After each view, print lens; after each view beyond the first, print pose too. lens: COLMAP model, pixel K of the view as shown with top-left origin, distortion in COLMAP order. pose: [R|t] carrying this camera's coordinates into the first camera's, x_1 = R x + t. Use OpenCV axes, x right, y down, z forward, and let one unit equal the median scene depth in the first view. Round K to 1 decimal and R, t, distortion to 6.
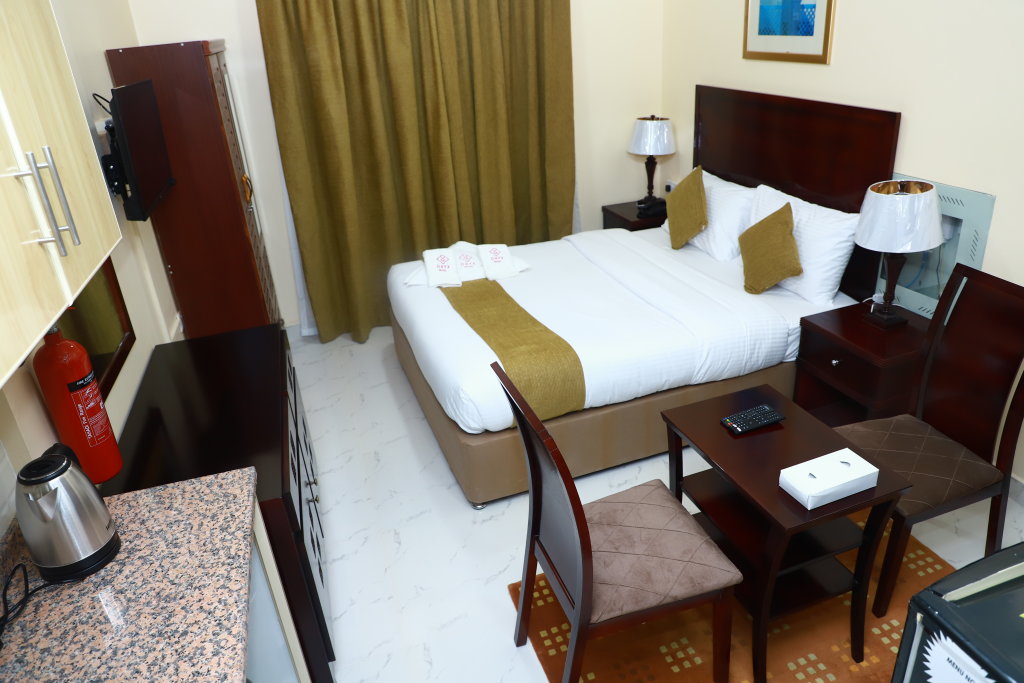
lens RADIAL K [[699.1, 0, 512.6], [0, 699.1, 330.7], [0, 0, 1]] dist [-0.071070, 0.036049]
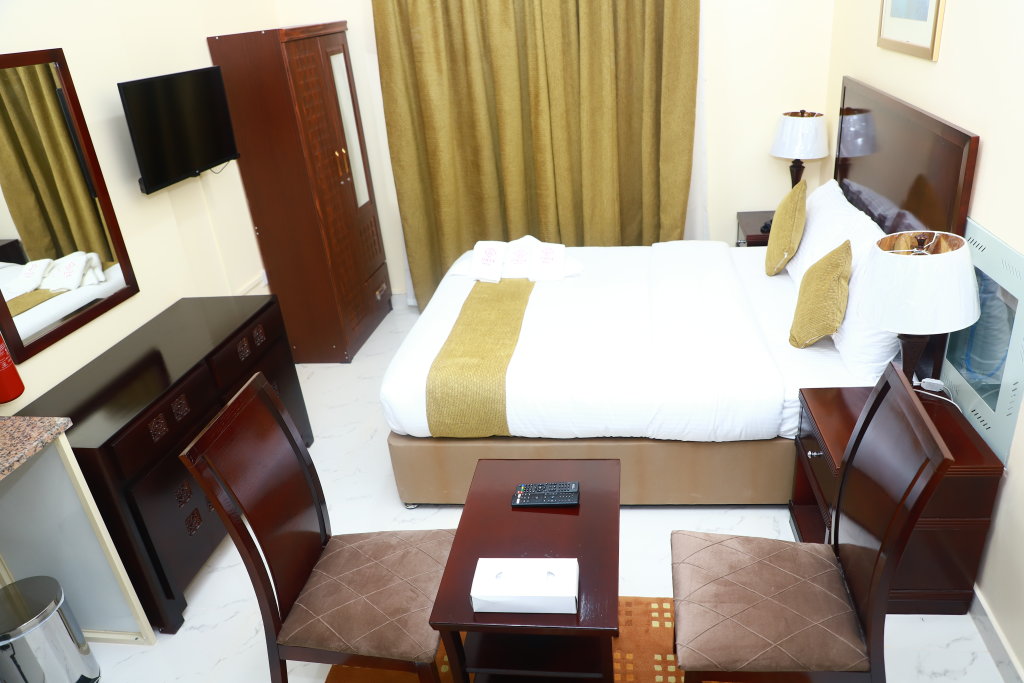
lens RADIAL K [[728.1, 0, 514.3], [0, 728.1, 333.8], [0, 0, 1]] dist [-0.055748, 0.031737]
pose [[0.892289, 0.176524, -0.415523, 0.356270], [-0.157247, 0.984275, 0.080473, -0.074721], [0.423195, -0.006466, 0.906016, 0.088583]]
